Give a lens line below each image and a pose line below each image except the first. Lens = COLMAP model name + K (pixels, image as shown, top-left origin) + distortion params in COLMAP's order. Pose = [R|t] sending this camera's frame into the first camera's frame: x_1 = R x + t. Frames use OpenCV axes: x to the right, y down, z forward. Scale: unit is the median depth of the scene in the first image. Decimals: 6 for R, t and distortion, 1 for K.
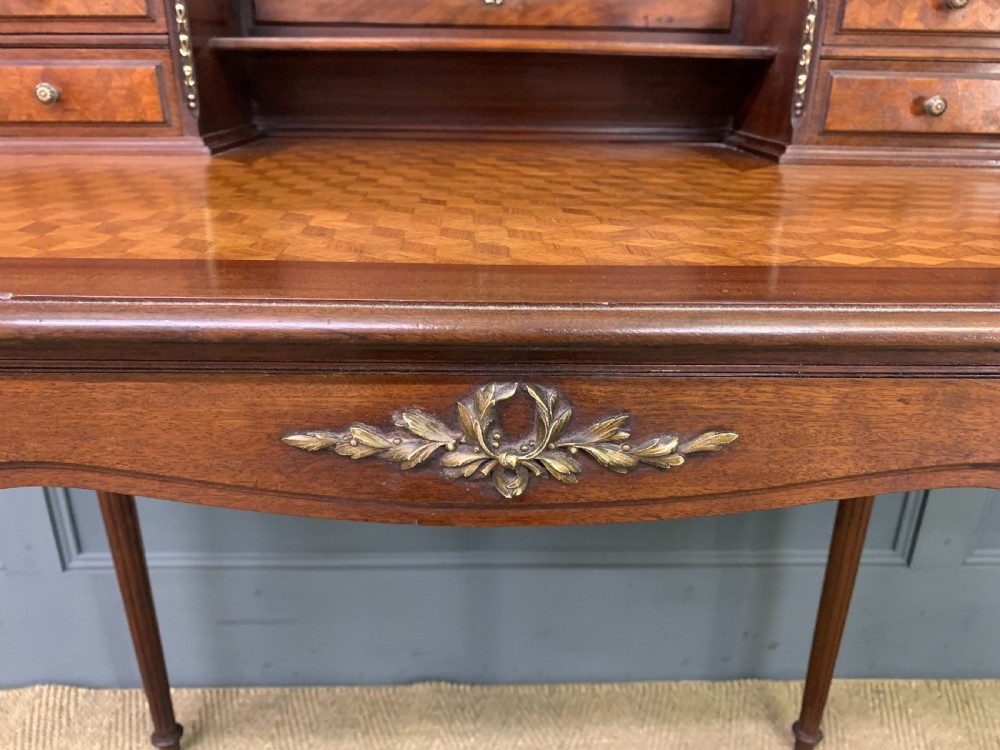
lens RADIAL K [[773.6, 0, 500.6], [0, 773.6, 371.7], [0, 0, 1]] dist [0.002171, -0.001931]
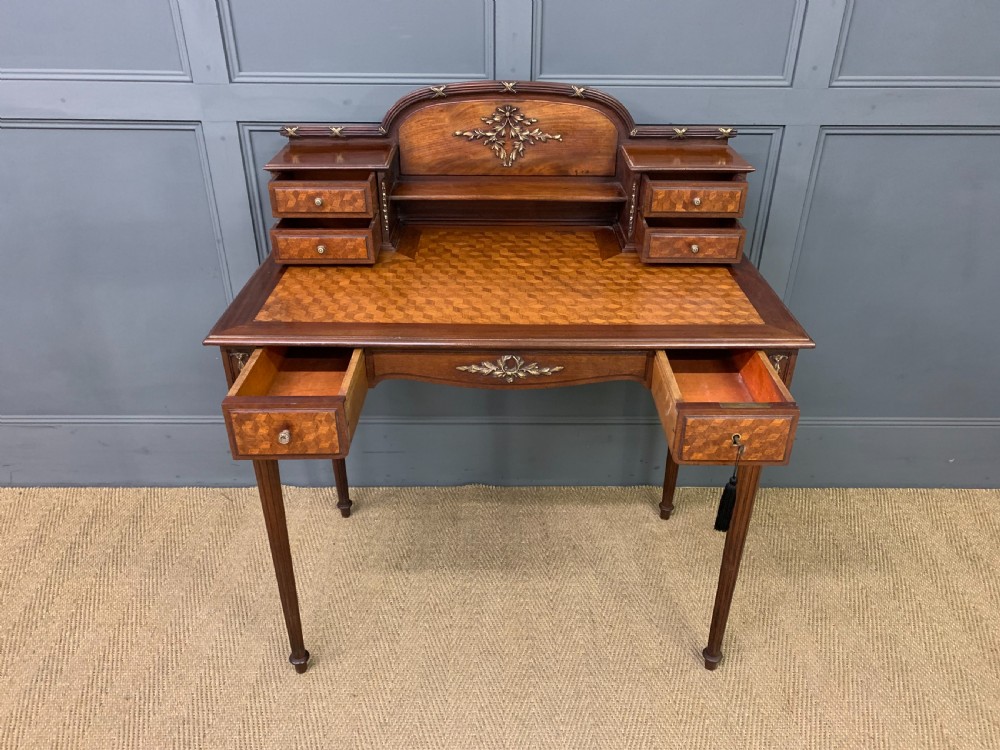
lens RADIAL K [[763.8, 0, 501.6], [0, 763.8, 386.5], [0, 0, 1]] dist [0.022665, -0.007237]
pose [[0.999769, 0.004125, -0.021092, 0.028856], [-0.001008, 0.989333, 0.145665, -0.209488], [0.021468, -0.145610, 0.989109, -1.558902]]
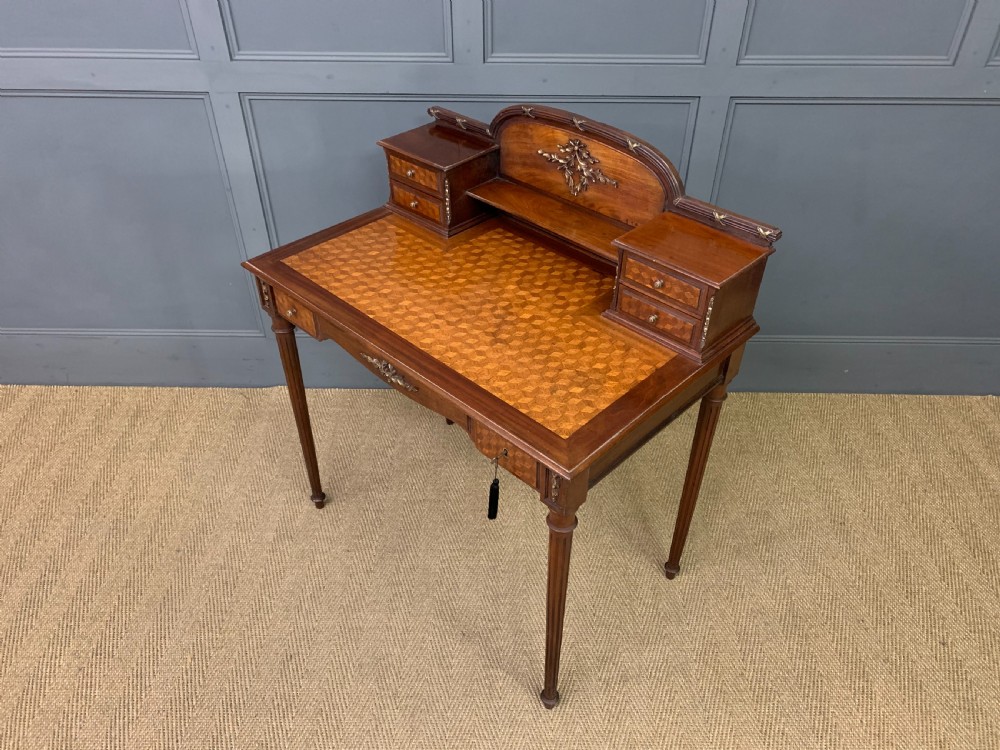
lens RADIAL K [[763.2, 0, 501.3], [0, 763.2, 382.7], [0, 0, 1]] dist [0.023013, -0.007738]
pose [[0.999239, 0.016210, -0.035465, 0.280412], [-0.004823, 0.953897, 0.300096, -0.556446], [0.038695, -0.299696, 0.953250, -2.180794]]
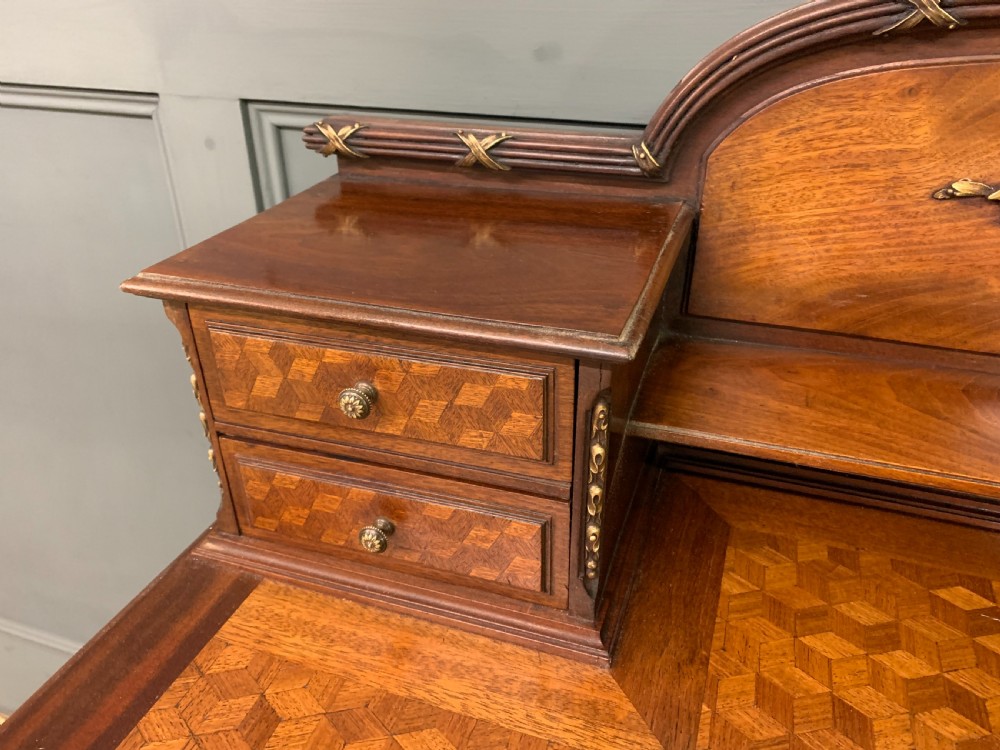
lens RADIAL K [[794.5, 0, 502.3], [0, 794.5, 375.2], [0, 0, 1]] dist [-0.008285, -0.000405]
pose [[0.933183, 0.156802, -0.323394, -0.297548], [-0.114022, 0.982490, 0.147353, -0.593818], [0.340836, -0.100634, 0.934721, 0.436697]]
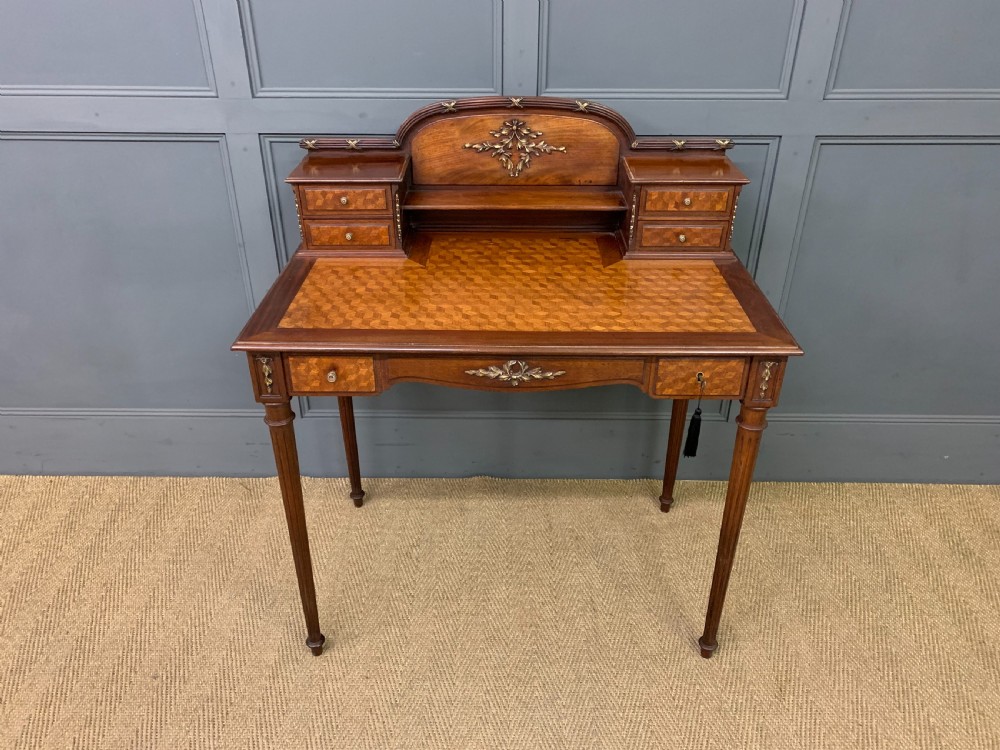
lens RADIAL K [[762.0, 0, 491.5], [0, 762.0, 372.8], [0, 0, 1]] dist [0.029009, -0.014370]
pose [[0.999017, 0.008900, -0.043419, 0.034895], [-0.002429, 0.989152, 0.146874, -0.280205], [0.044255, -0.146624, 0.988202, -1.685880]]
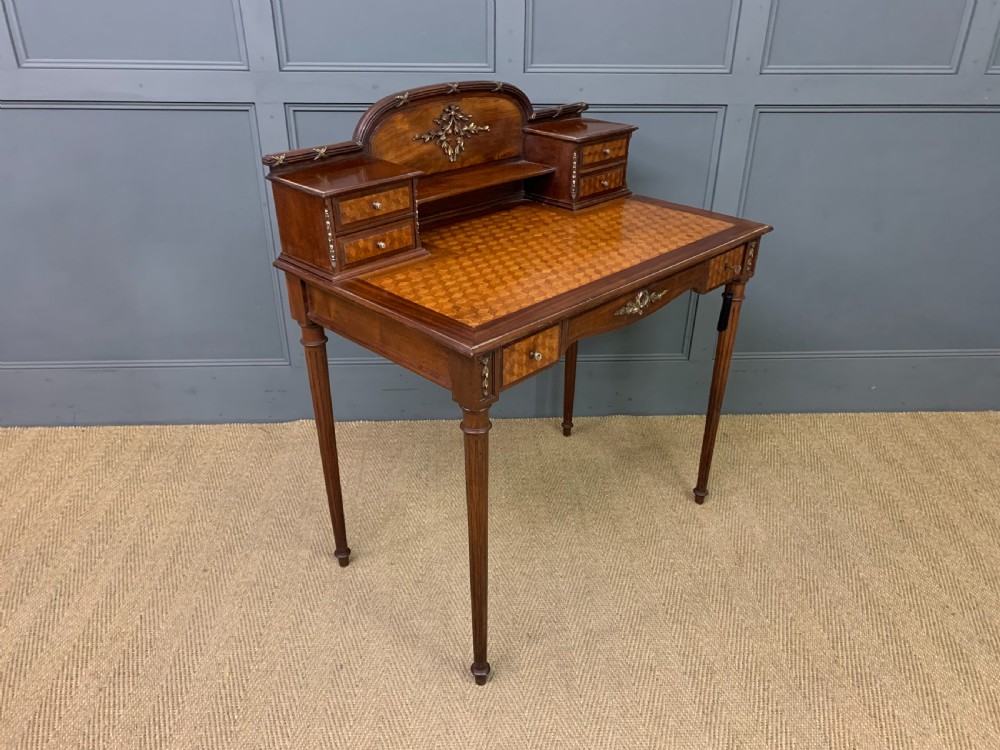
lens RADIAL K [[763.8, 0, 501.6], [0, 763.8, 386.5], [0, 0, 1]] dist [0.022665, -0.007237]
pose [[0.999698, -0.014890, 0.019531, -0.114603], [0.012353, 0.992190, 0.124119, 0.082537], [-0.021227, -0.123841, 0.992075, -2.236089]]
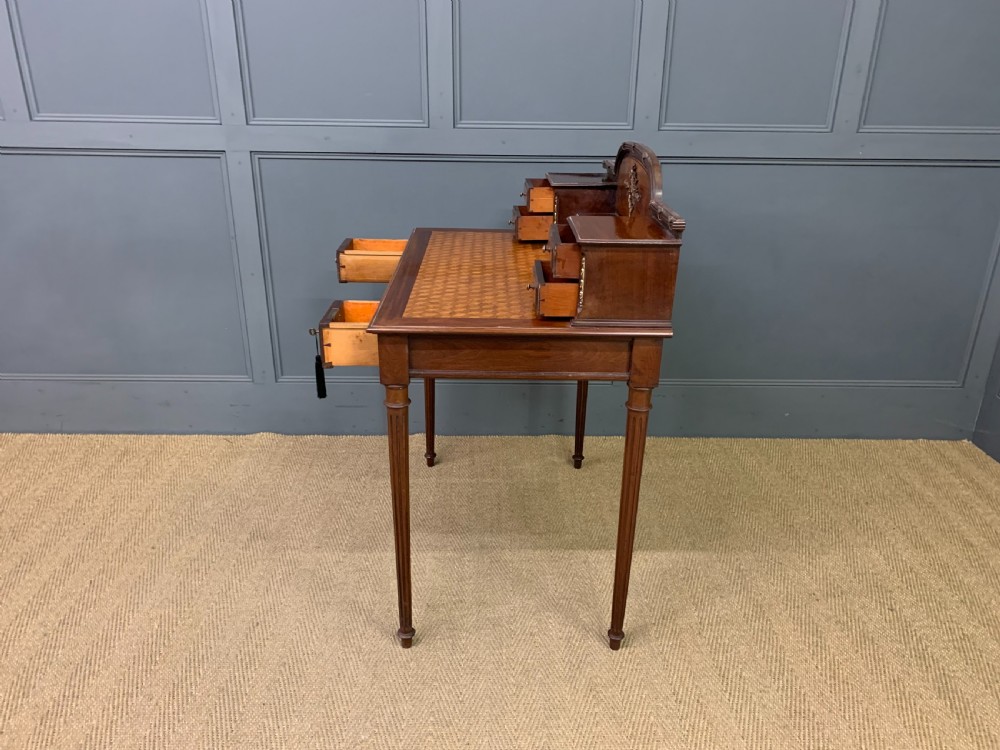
lens RADIAL K [[764.8, 0, 498.0], [0, 764.8, 384.6], [0, 0, 1]] dist [0.019934, -0.000400]
pose [[0.999834, 0.004644, -0.017608, 0.375661], [-0.004264, 0.999758, 0.021579, 0.369762], [0.017704, -0.021500, 0.999612, -2.694546]]
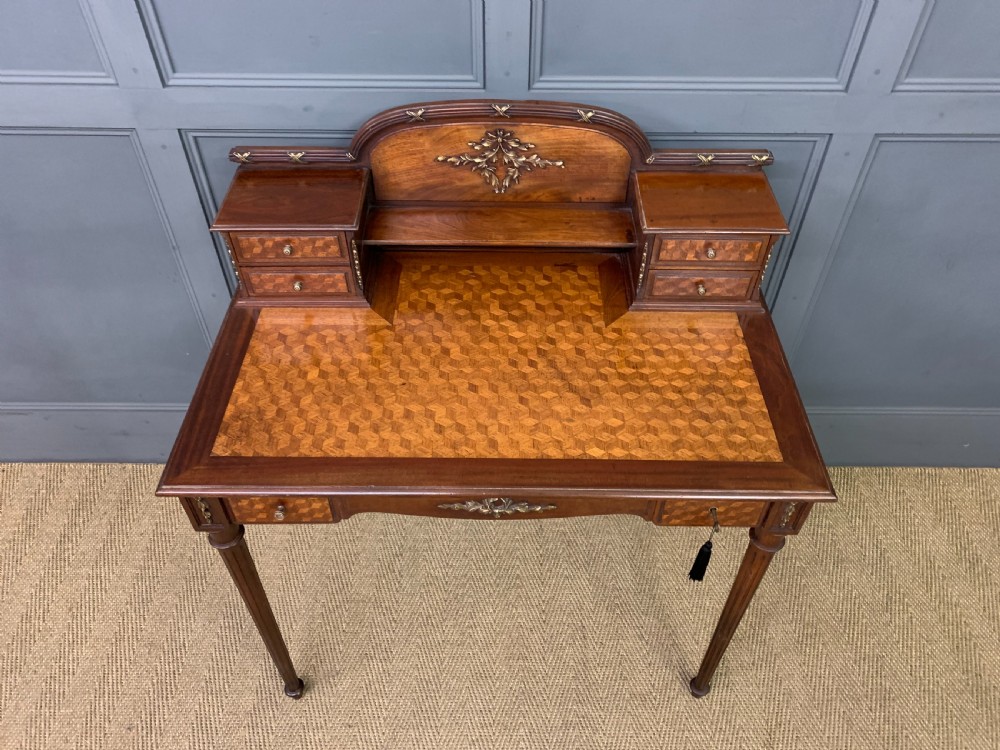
lens RADIAL K [[759.5, 0, 502.1], [0, 759.5, 367.8], [0, 0, 1]] dist [0.039041, -0.030166]
pose [[0.999560, 0.015510, -0.025268, 0.062427], [-0.004109, 0.916487, 0.400044, -1.020753], [0.029362, -0.399764, 0.916148, -1.083490]]
